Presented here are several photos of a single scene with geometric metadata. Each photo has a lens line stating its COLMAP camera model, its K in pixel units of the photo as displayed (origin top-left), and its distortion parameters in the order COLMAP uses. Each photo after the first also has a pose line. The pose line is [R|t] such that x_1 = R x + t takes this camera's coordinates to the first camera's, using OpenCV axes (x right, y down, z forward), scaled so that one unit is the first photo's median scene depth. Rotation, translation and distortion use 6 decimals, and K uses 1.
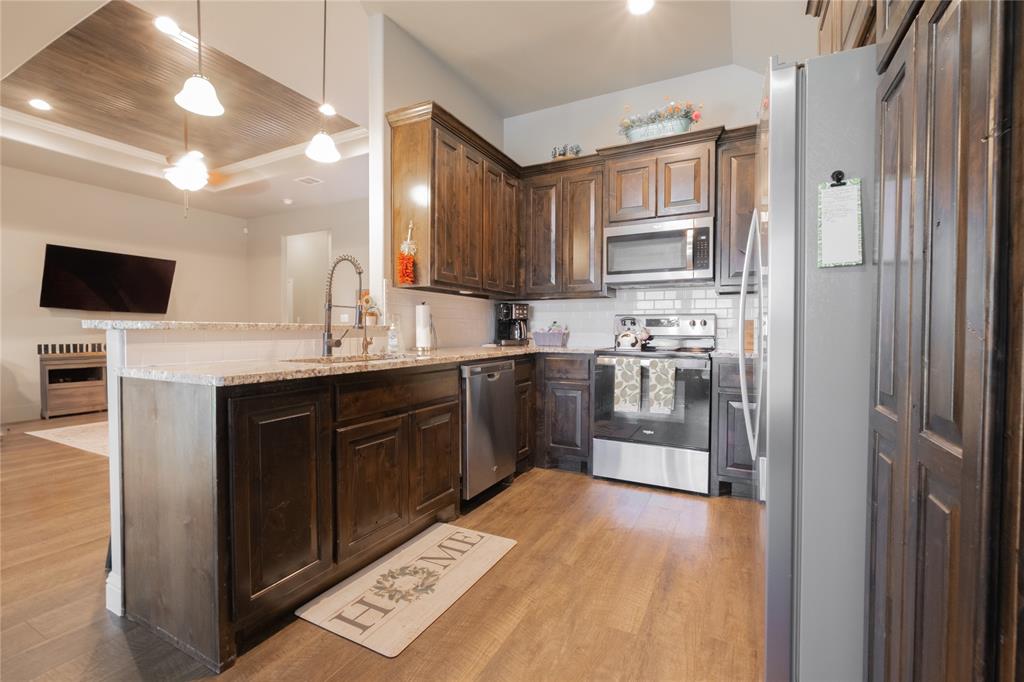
lens RADIAL K [[448.9, 0, 512.0], [0, 448.9, 341.0], [0, 0, 1]] dist [-0.001733, 0.000072]
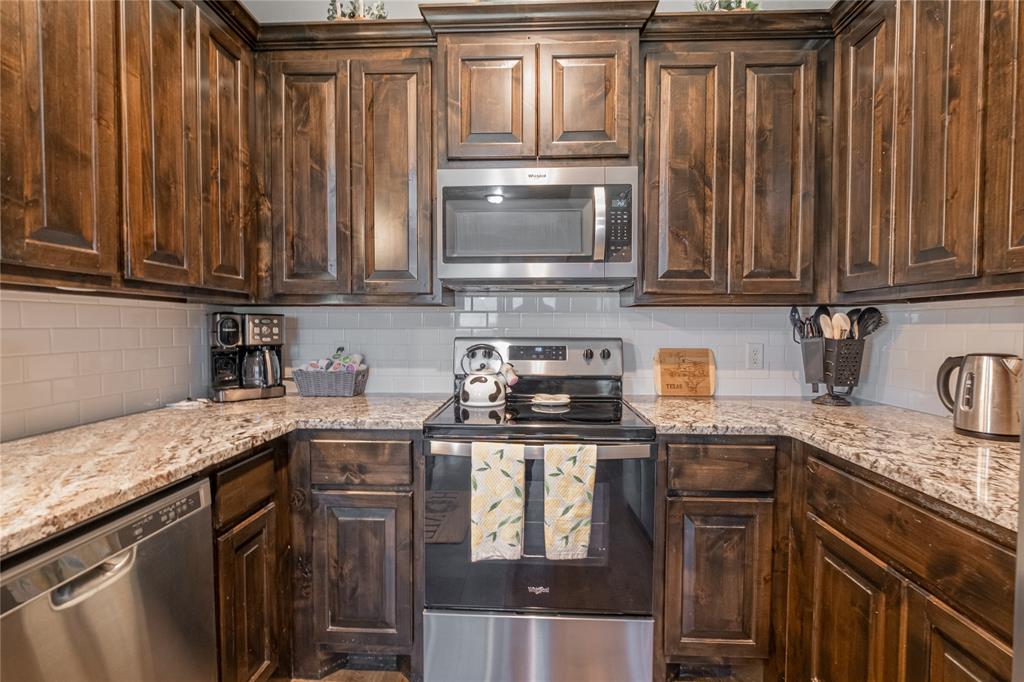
lens RADIAL K [[442.2, 0, 517.5], [0, 442.2, 342.2], [0, 0, 1]] dist [-0.007986, -0.000082]
pose [[0.905431, -0.014583, 0.424242, 0.082612], [0.009835, 0.999862, 0.013380, -0.070918], [-0.424379, -0.007942, 0.905450, 0.568277]]
